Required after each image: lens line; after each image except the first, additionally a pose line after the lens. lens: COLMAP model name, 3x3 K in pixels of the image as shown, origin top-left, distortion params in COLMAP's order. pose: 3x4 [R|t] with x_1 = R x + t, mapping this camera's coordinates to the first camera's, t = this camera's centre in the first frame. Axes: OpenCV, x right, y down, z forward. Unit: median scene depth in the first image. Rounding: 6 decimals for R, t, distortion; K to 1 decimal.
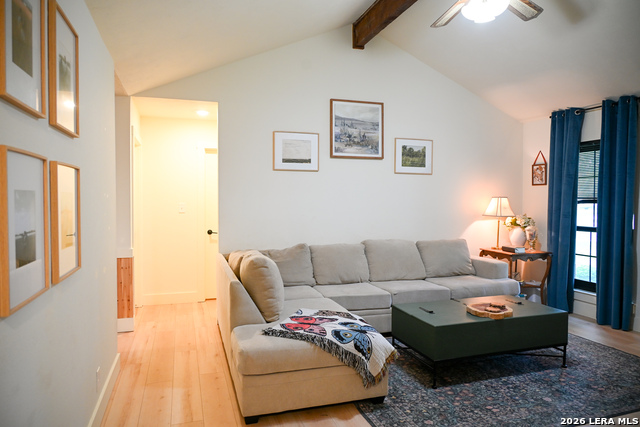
lens RADIAL K [[419.7, 0, 320.6], [0, 419.7, 214.9], [0, 0, 1]] dist [-0.002157, -0.002384]
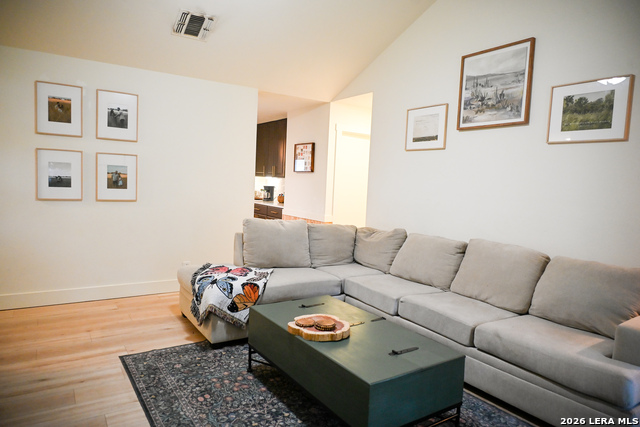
lens RADIAL K [[419.7, 0, 320.9], [0, 419.7, 212.0], [0, 0, 1]] dist [-0.002157, -0.002384]
pose [[0.272025, 0.074933, -0.959368, 0.725889], [-0.084192, 0.994994, 0.053843, -0.003240], [0.958600, 0.066124, 0.276972, 0.531869]]
